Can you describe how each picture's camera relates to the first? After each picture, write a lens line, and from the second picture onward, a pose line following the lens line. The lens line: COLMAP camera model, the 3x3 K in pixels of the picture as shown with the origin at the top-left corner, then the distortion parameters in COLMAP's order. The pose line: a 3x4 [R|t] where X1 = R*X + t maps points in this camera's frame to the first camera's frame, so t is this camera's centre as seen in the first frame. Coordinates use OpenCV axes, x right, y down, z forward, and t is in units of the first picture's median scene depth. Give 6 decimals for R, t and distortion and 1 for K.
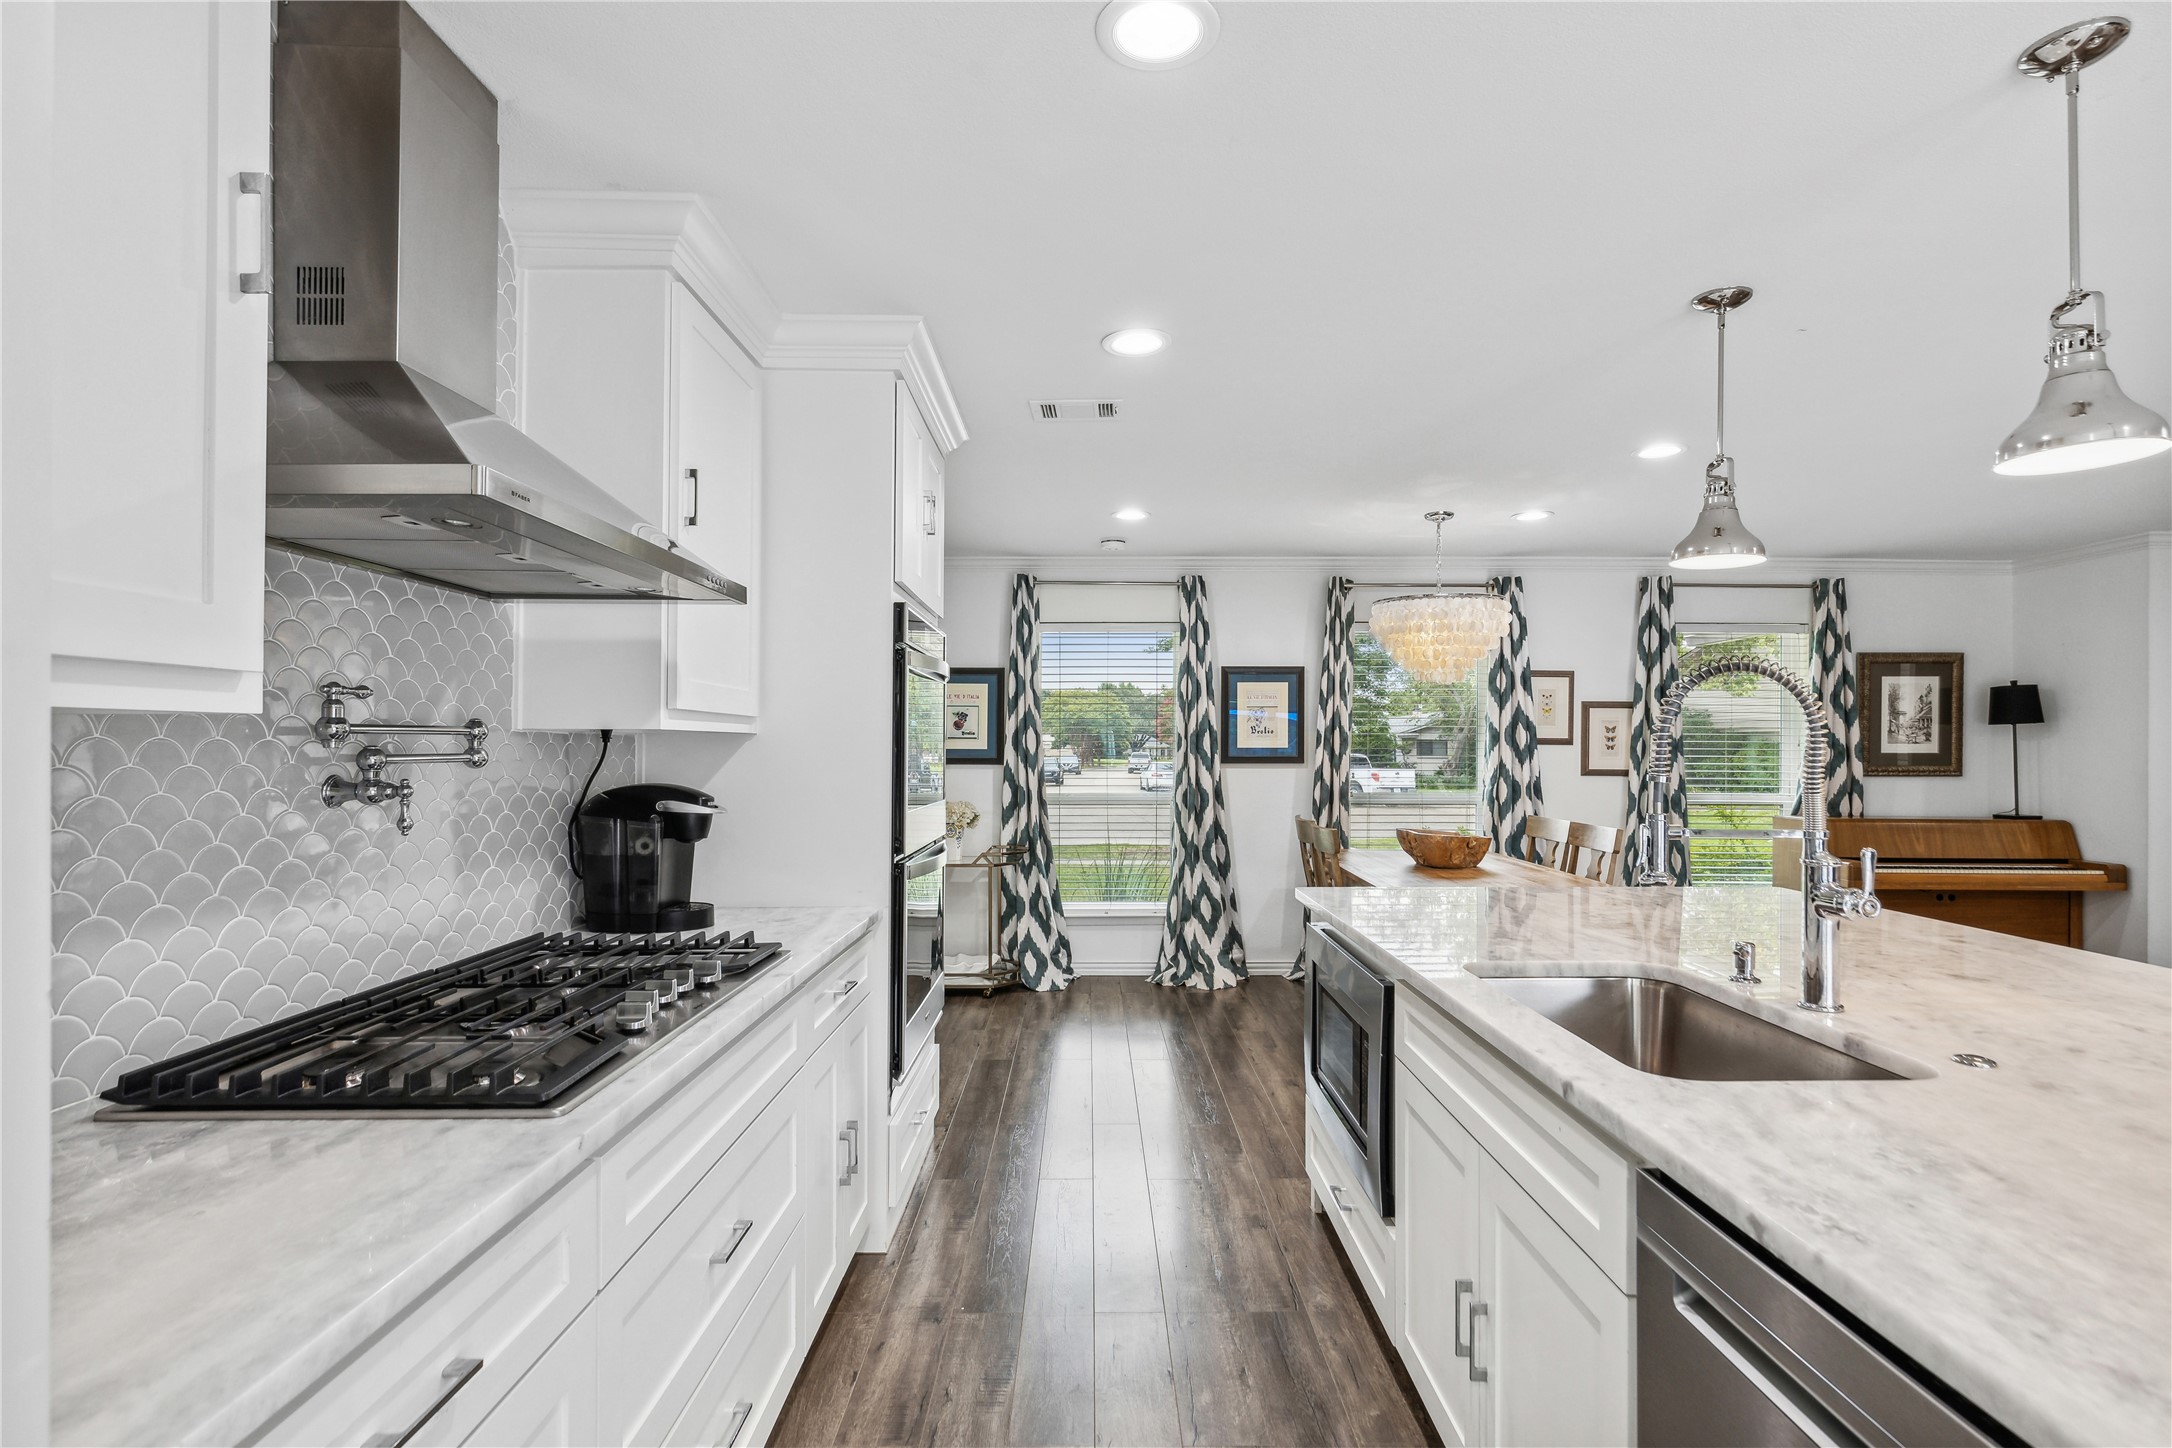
lens RADIAL K [[1047.6, 0, 1125.2], [0, 1047.6, 745.1], [0, 0, 1]] dist [0.001086, -0.002833]
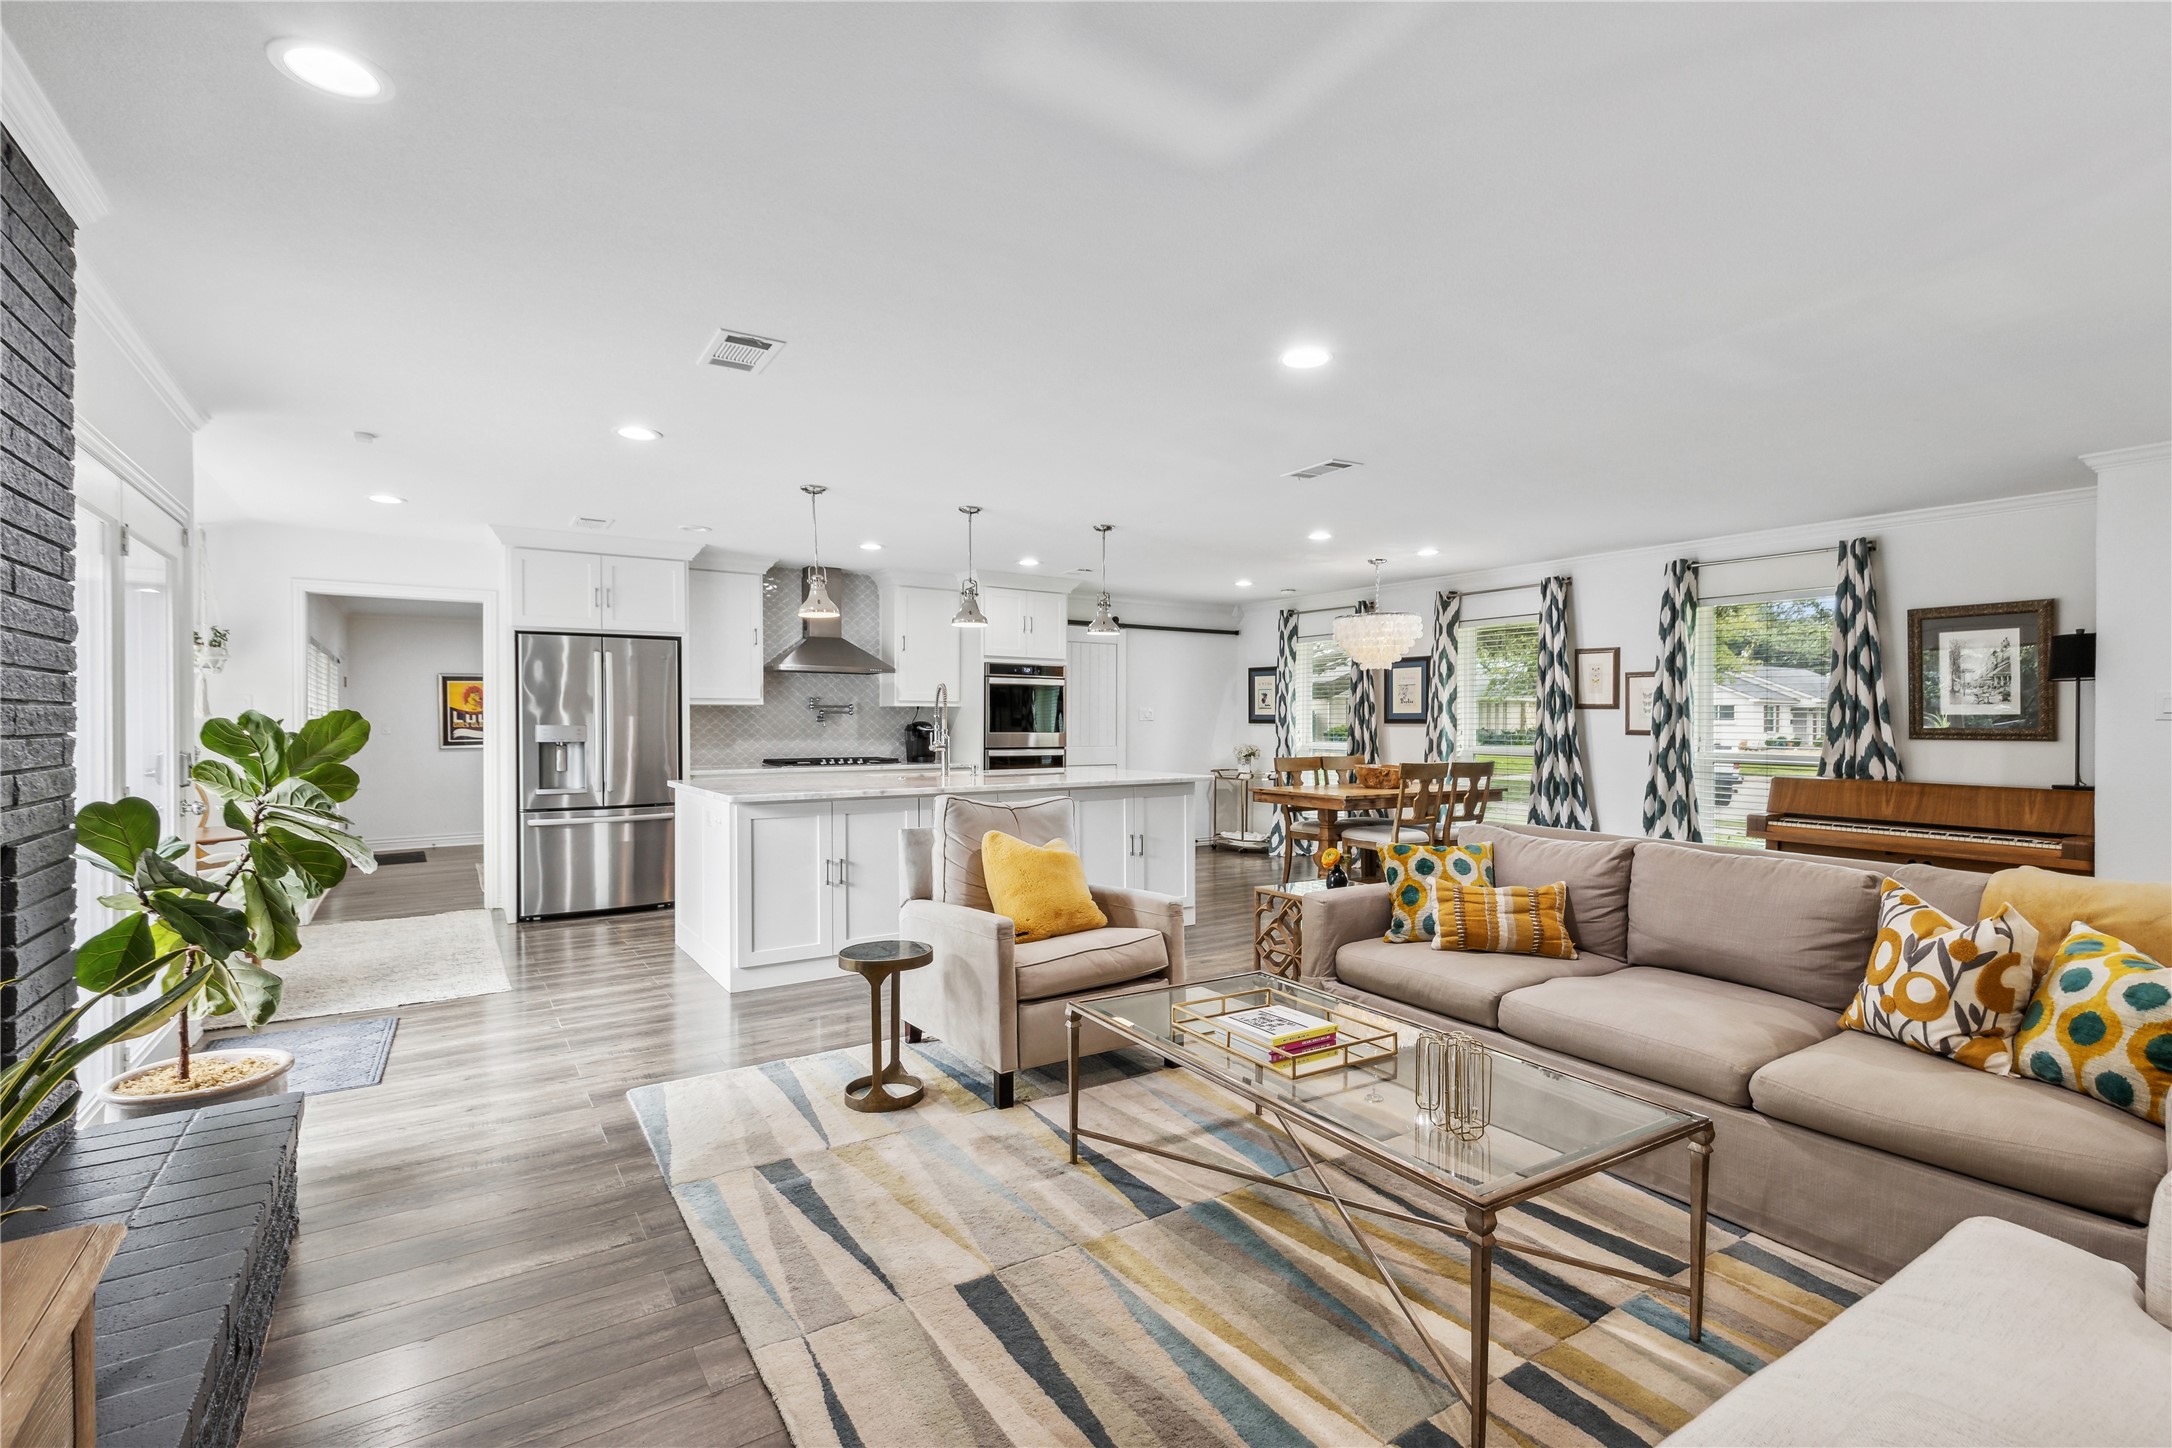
lens RADIAL K [[991.2, 0, 1089.0], [0, 991.2, 727.4], [0, 0, 1]] dist [-0.004269, 0.001452]
pose [[0.529380, 0.006855, -0.848357, 1.090547], [-0.000562, 0.999970, 0.007729, 0.012698], [0.848384, -0.003615, 0.529368, -0.115625]]
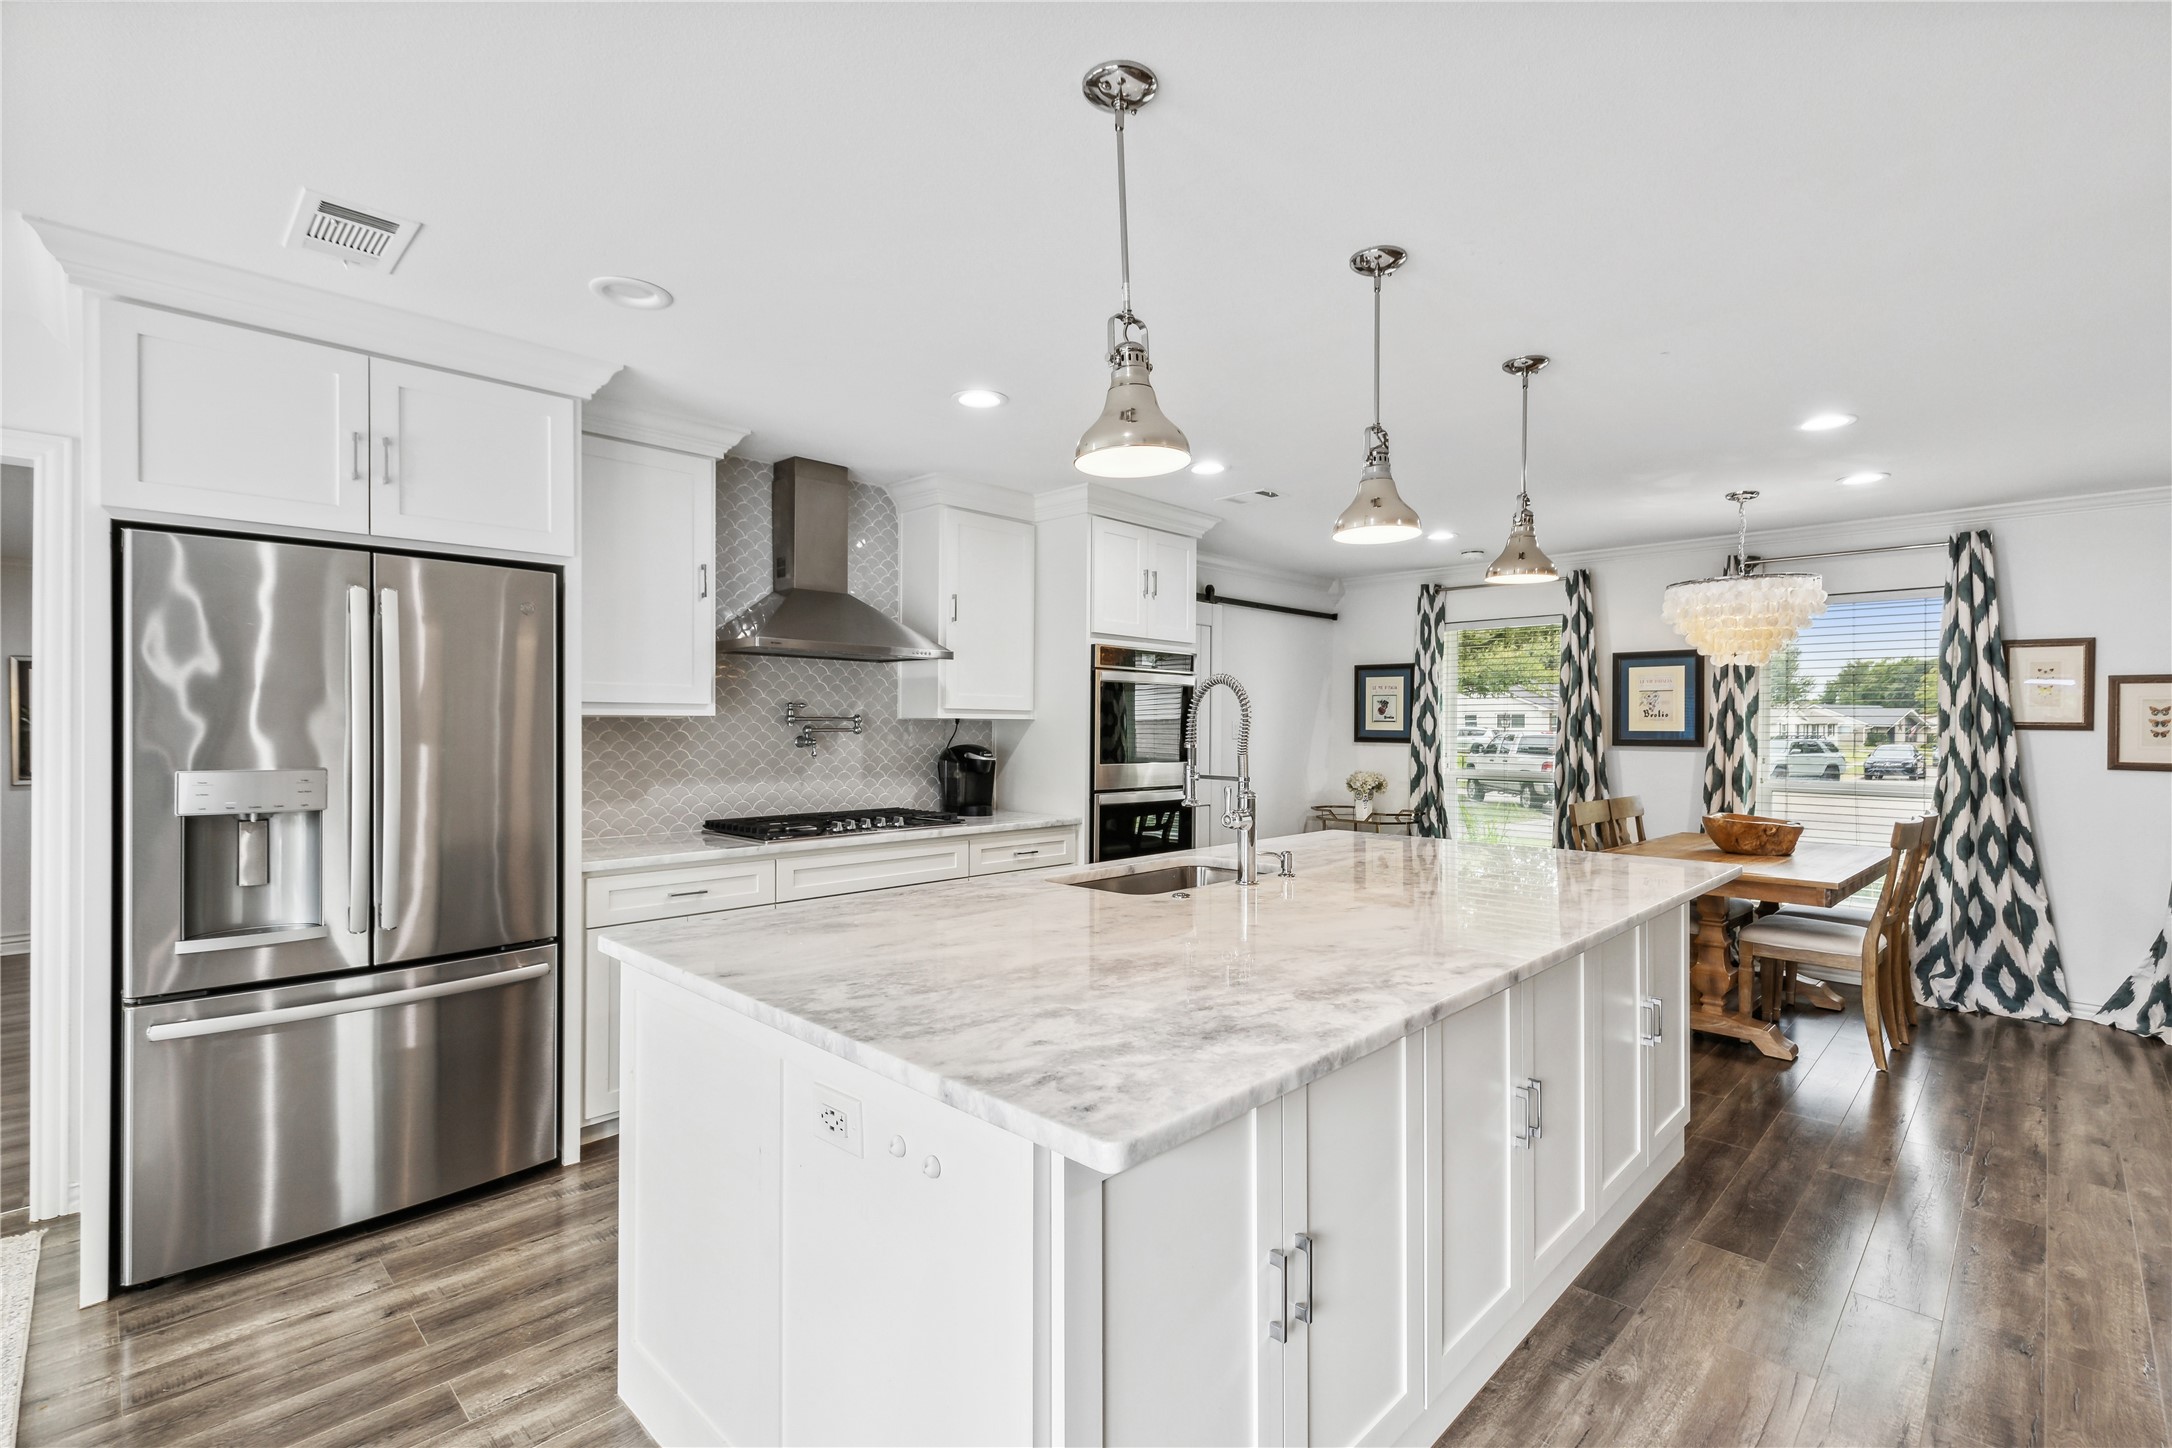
lens RADIAL K [[991.2, 0, 1086.2], [0, 991.2, 725.7], [0, 0, 1]] dist [-0.004269, 0.001452]
pose [[0.693404, 0.004006, -0.720538, 0.447624], [-0.004483, 0.999989, 0.001246, -0.001271], [0.720535, 0.002366, 0.693414, -0.070637]]
